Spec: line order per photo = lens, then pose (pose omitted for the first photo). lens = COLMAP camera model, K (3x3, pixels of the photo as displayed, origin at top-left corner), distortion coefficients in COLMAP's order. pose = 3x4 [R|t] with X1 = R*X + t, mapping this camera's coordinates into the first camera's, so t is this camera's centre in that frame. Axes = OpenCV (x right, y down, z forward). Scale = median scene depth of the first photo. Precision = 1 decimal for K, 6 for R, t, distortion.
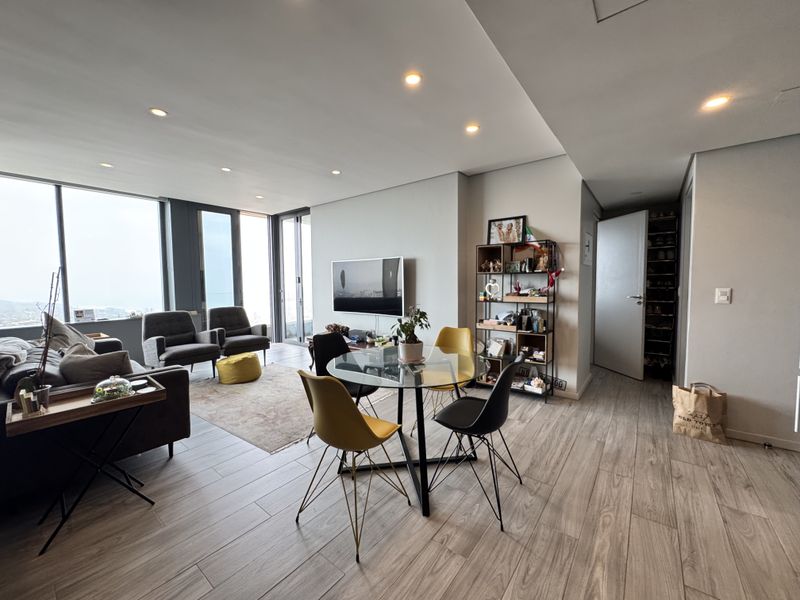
lens RADIAL K [[321.4, 0, 401.6], [0, 321.4, 298.9], [0, 0, 1]] dist [-0.003553, 0.000033]
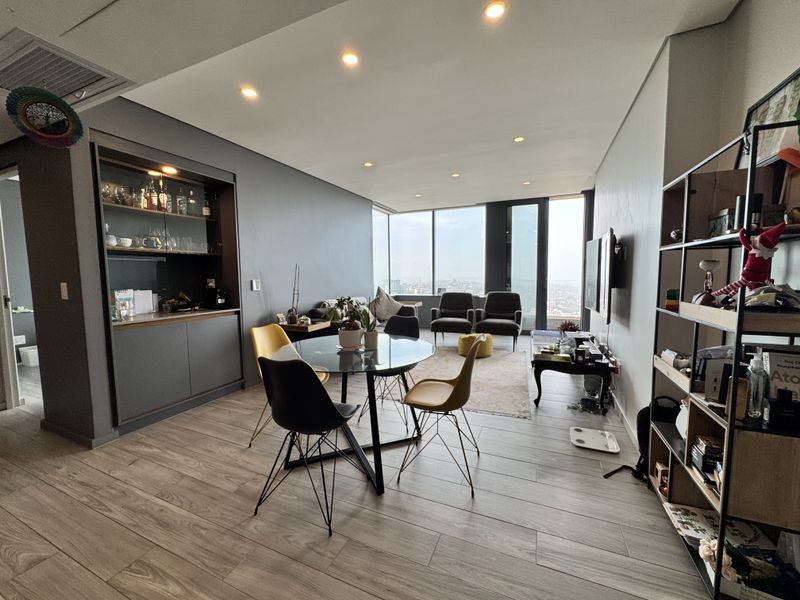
lens RADIAL K [[321.4, 0, 401.6], [0, 321.4, 298.9], [0, 0, 1]] dist [-0.003553, 0.000033]
pose [[0.239257, 0.085256, -0.967206, 1.367599], [-0.046839, 0.995991, 0.076207, -0.058665], [0.969826, 0.027070, 0.242291, 1.197898]]
